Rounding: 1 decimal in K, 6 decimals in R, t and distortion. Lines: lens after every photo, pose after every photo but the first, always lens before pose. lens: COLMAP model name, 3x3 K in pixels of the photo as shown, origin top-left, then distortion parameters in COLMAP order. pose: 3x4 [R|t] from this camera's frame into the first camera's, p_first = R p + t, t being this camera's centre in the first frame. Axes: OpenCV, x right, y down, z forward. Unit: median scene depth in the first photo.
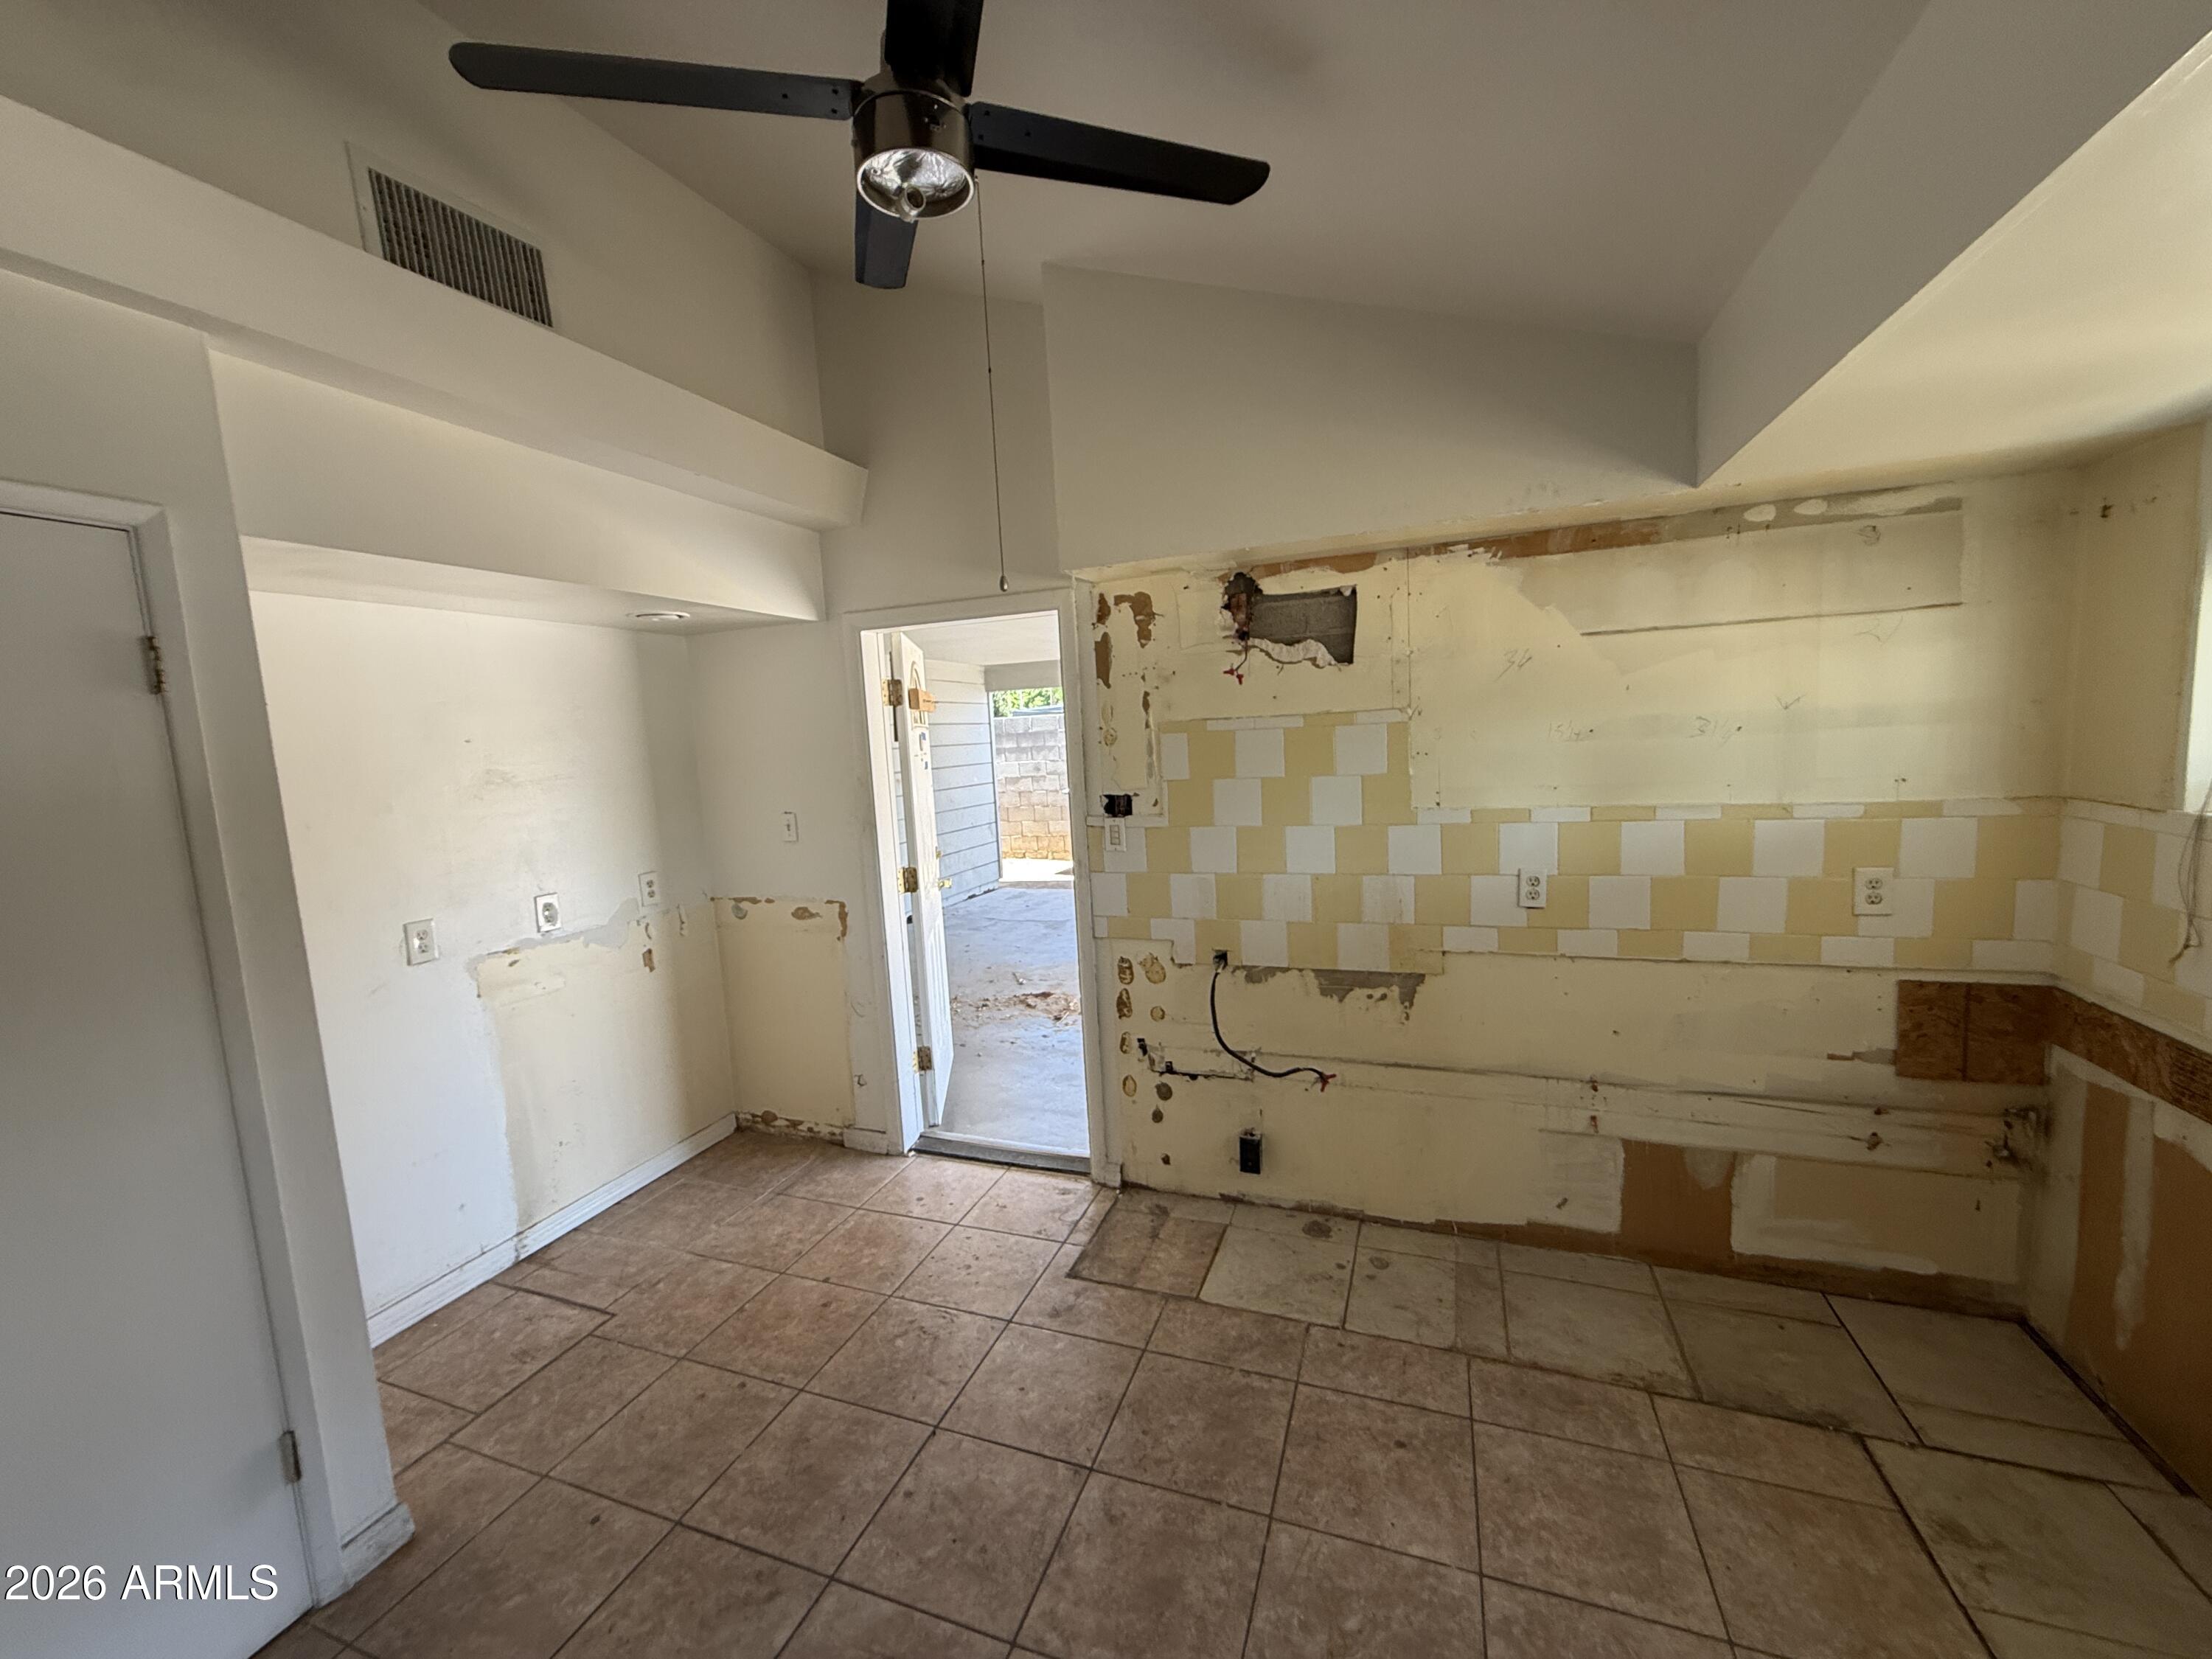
lens RADIAL K [[884.2, 0, 1097.8], [0, 884.2, 824.4], [0, 0, 1]] dist [0.002623, 0.000261]
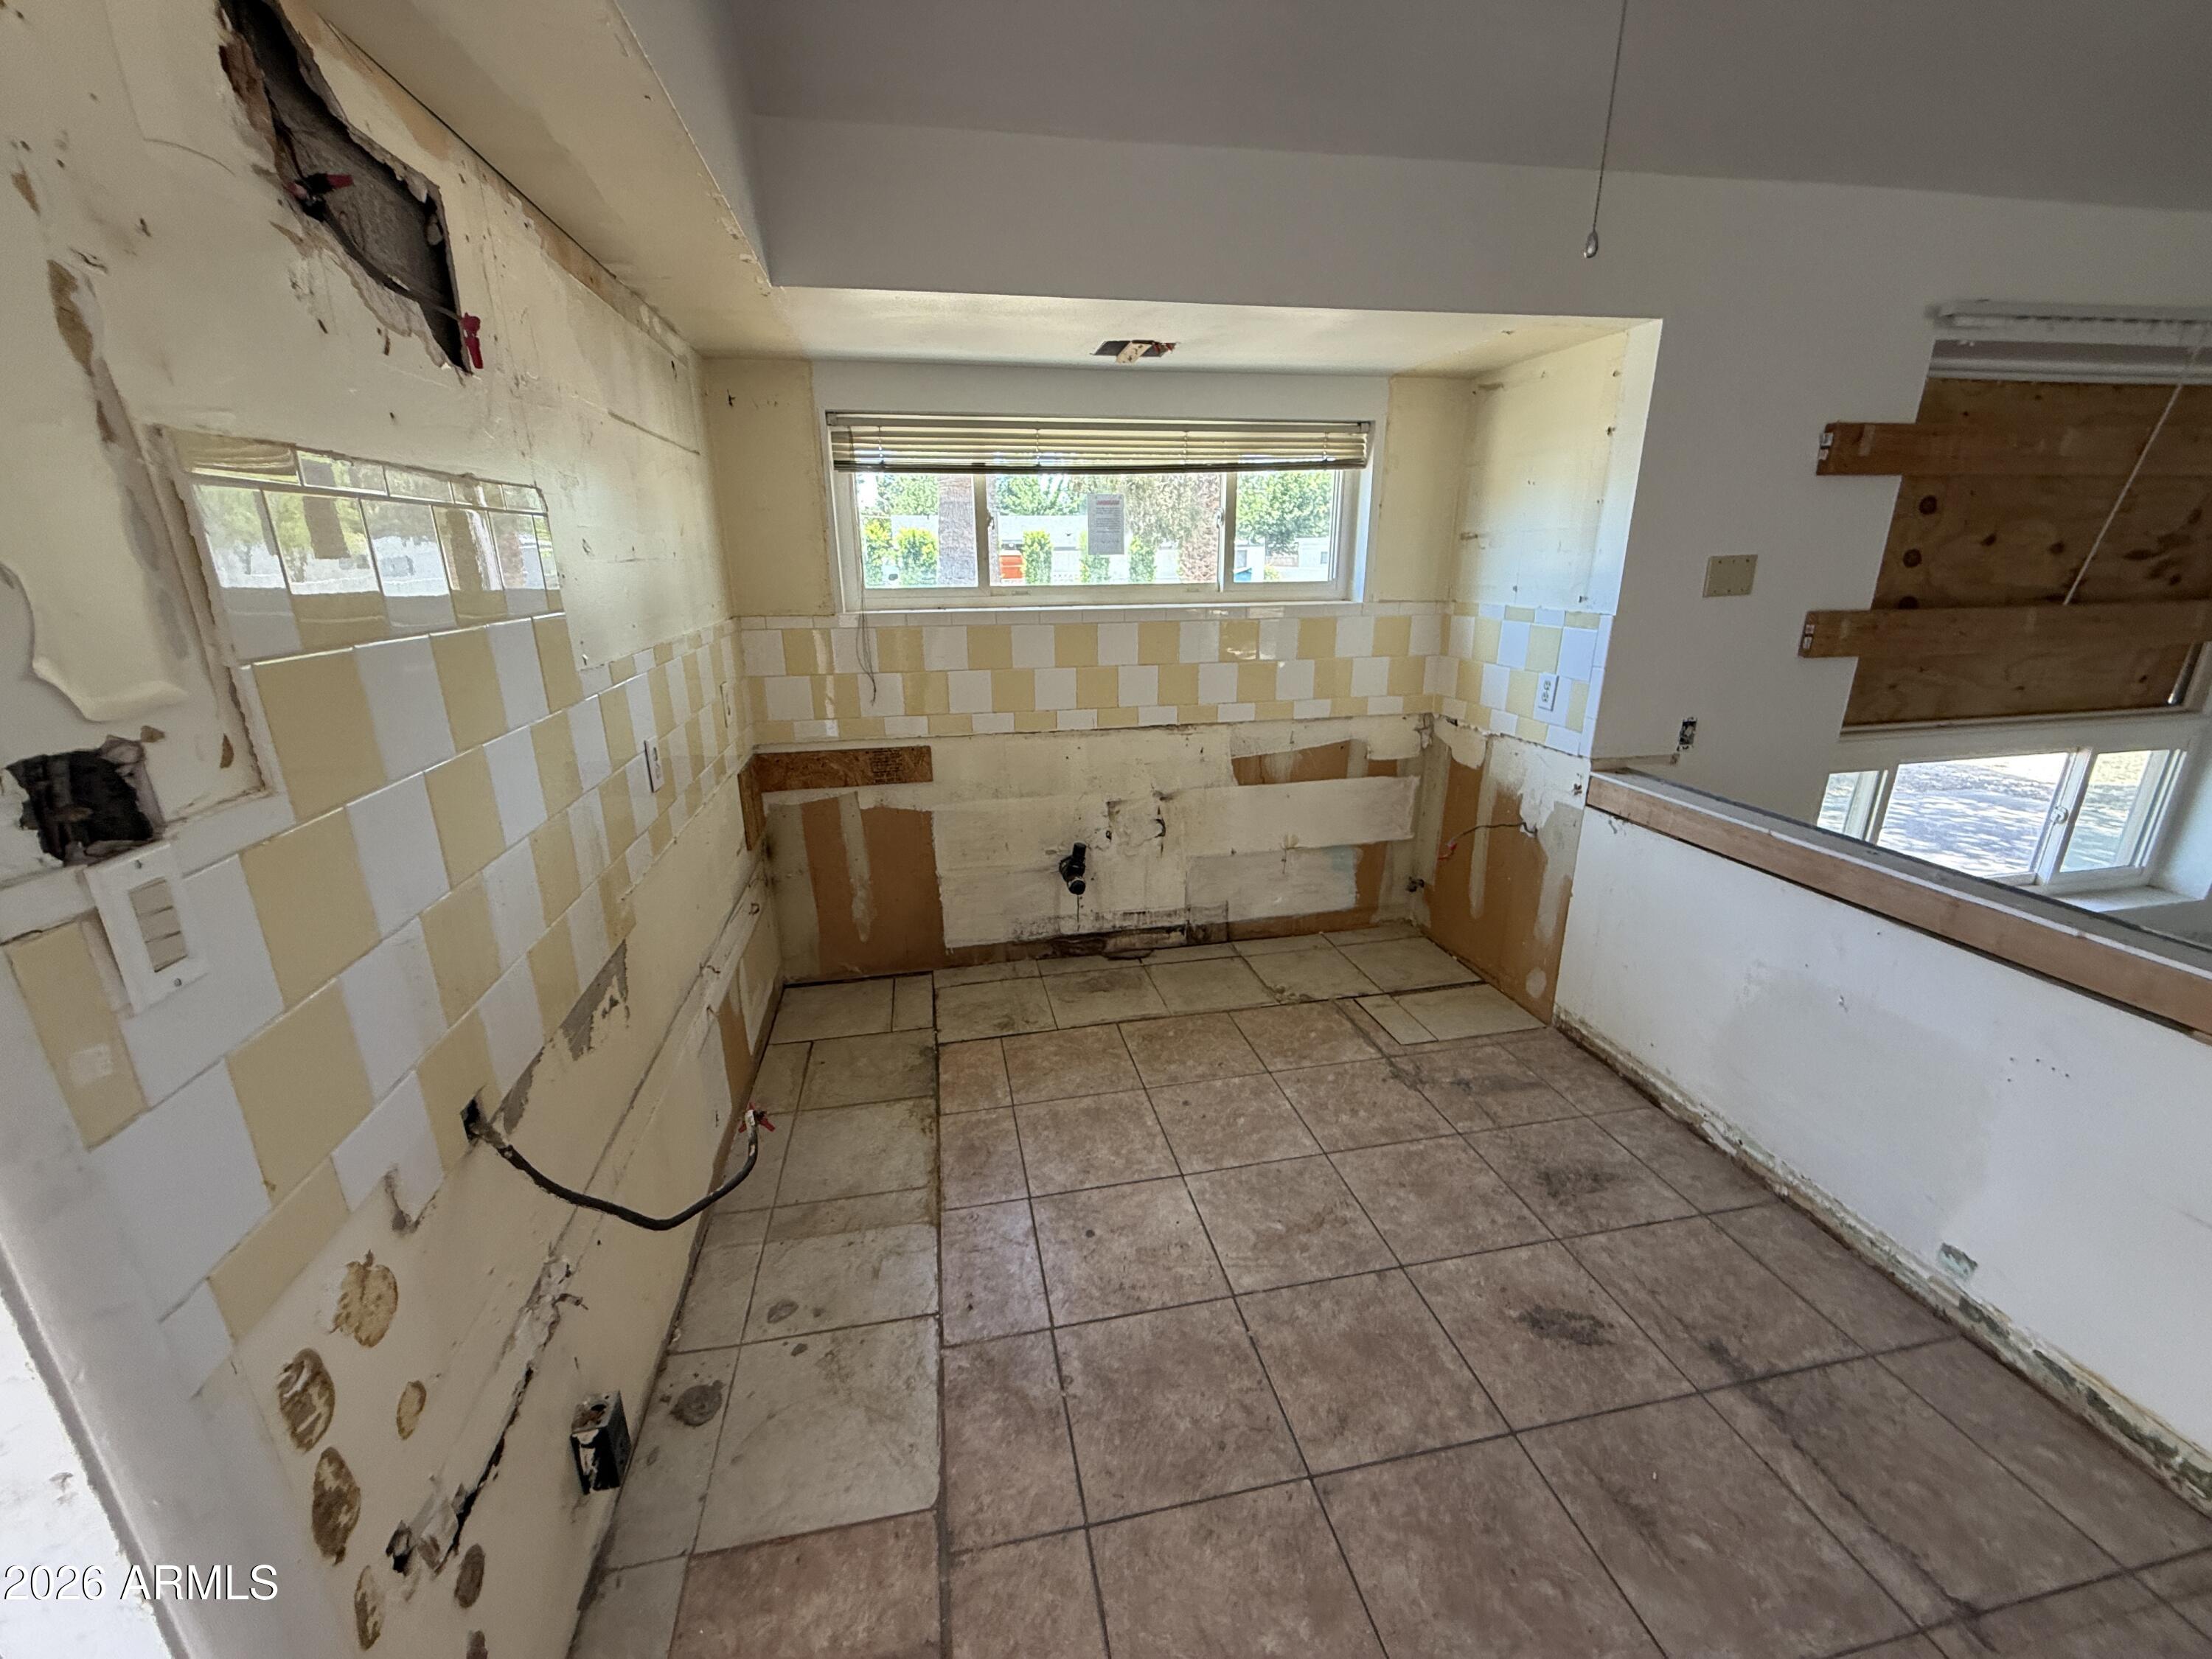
lens RADIAL K [[884.2, 0, 1097.1], [0, 884.2, 831.9], [0, 0, 1]] dist [0.002623, 0.000261]
pose [[-0.526379, -0.201842, 0.825945, -0.336718], [0.126594, 0.941981, 0.310878, -0.059408], [-0.840773, 0.268199, -0.470288, 1.050700]]
